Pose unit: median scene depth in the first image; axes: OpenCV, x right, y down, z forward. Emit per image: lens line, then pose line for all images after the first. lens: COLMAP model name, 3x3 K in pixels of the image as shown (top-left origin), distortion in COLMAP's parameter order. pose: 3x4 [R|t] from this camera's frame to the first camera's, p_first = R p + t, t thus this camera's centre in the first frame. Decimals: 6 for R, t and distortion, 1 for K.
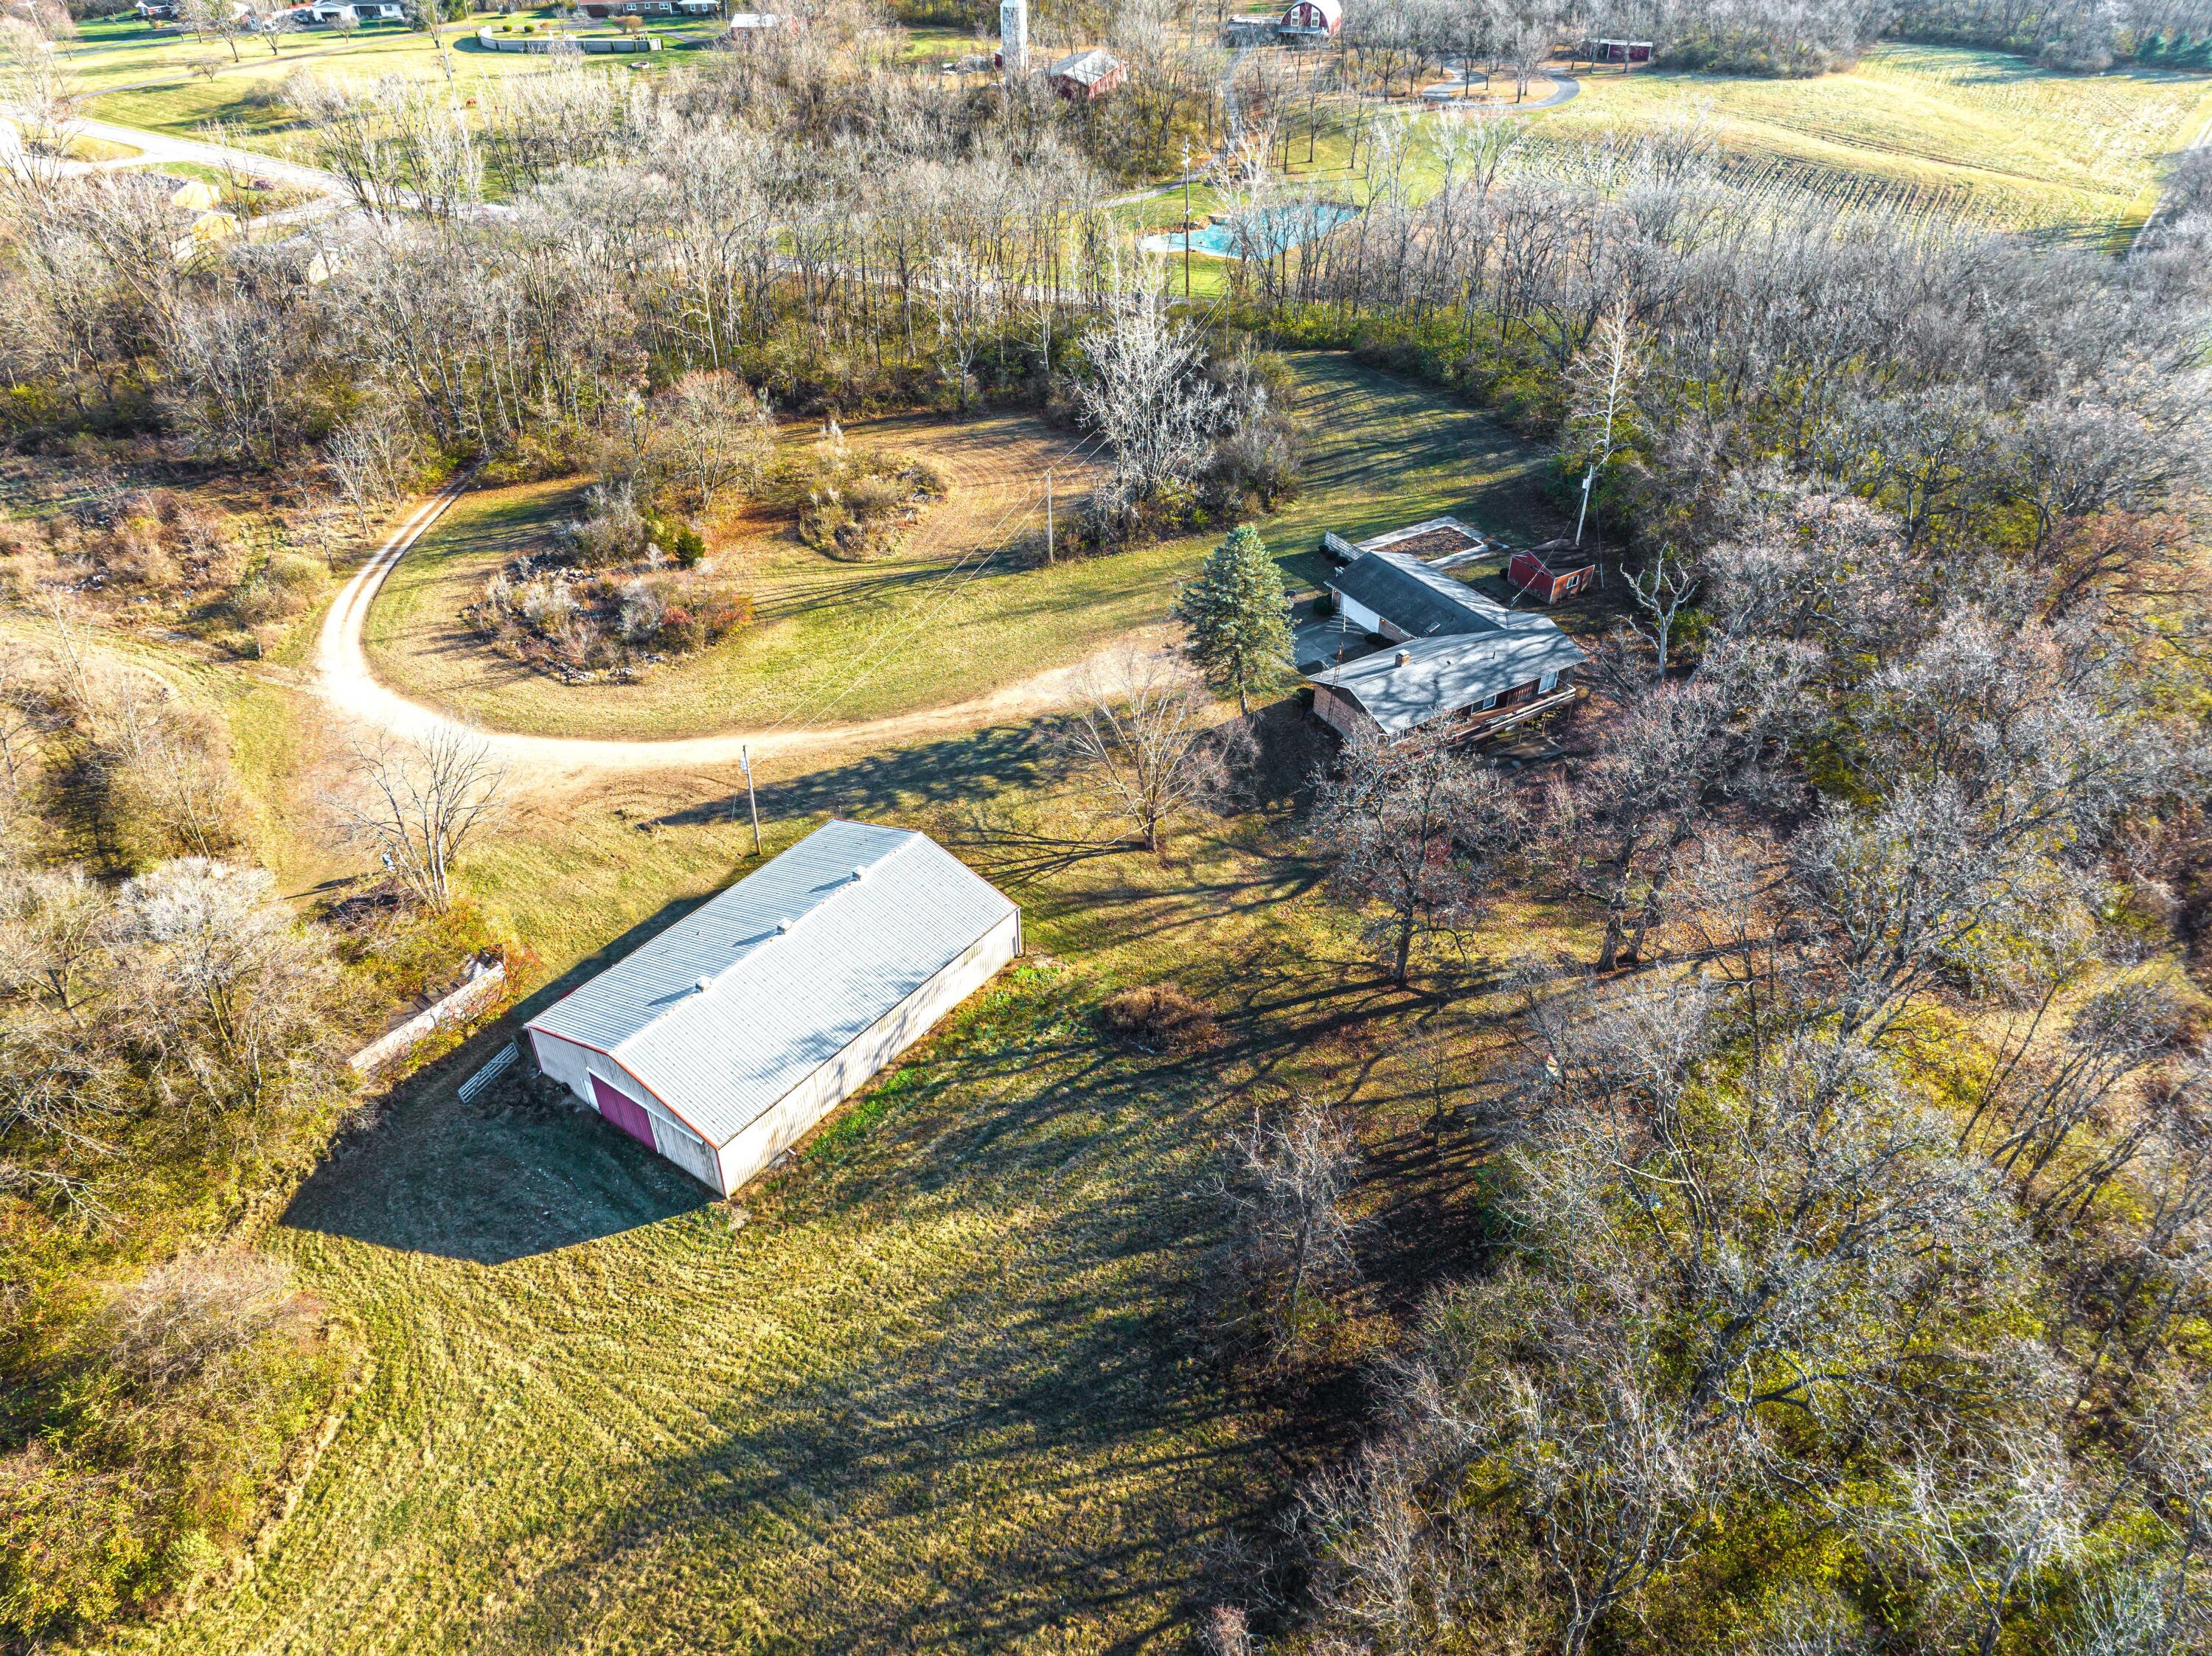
lens RADIAL K [[1523.4, 0, 1106.0], [0, 1523.4, 828.0], [0, 0, 1]] dist [-0.000961, -0.000971]
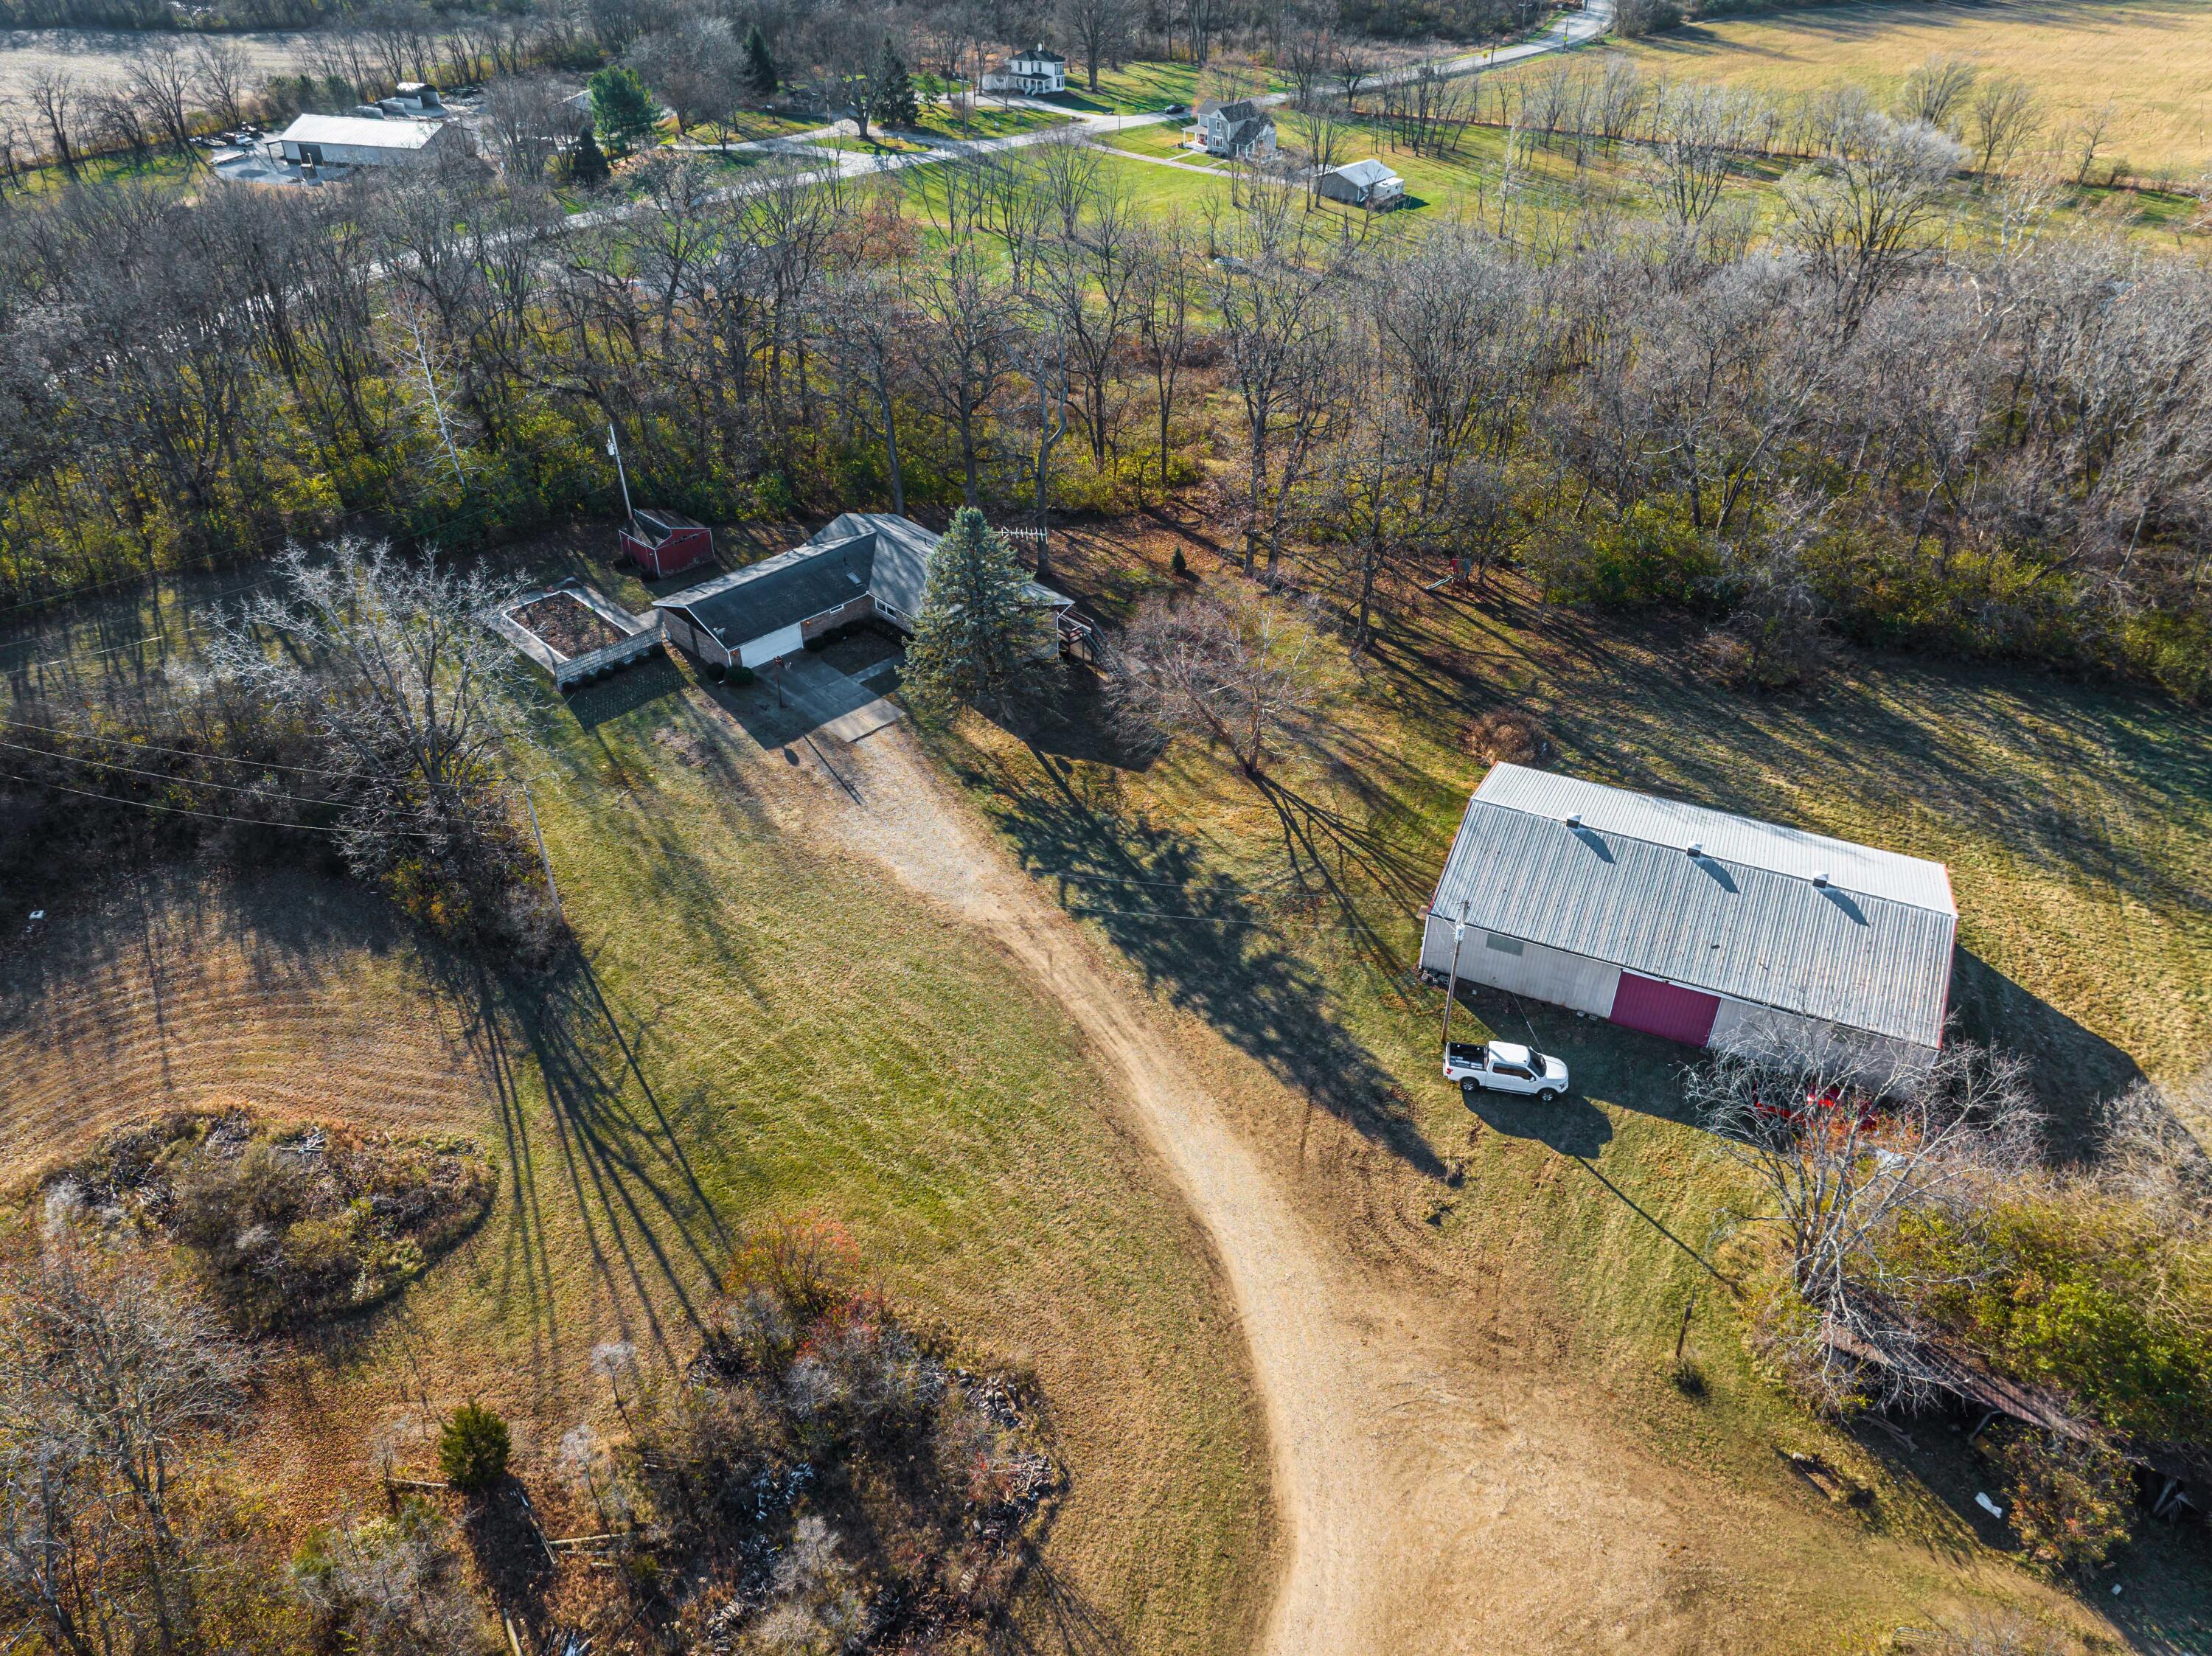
lens RADIAL K [[1523.4, 0, 1106.0], [0, 1523.4, 828.0], [0, 0, 1]] dist [-0.000961, -0.000971]
pose [[-0.195207, -0.590164, 0.783327, -0.604656], [0.577595, 0.576316, 0.578138, -0.479817], [-0.792640, 0.565302, 0.228375, 0.758996]]
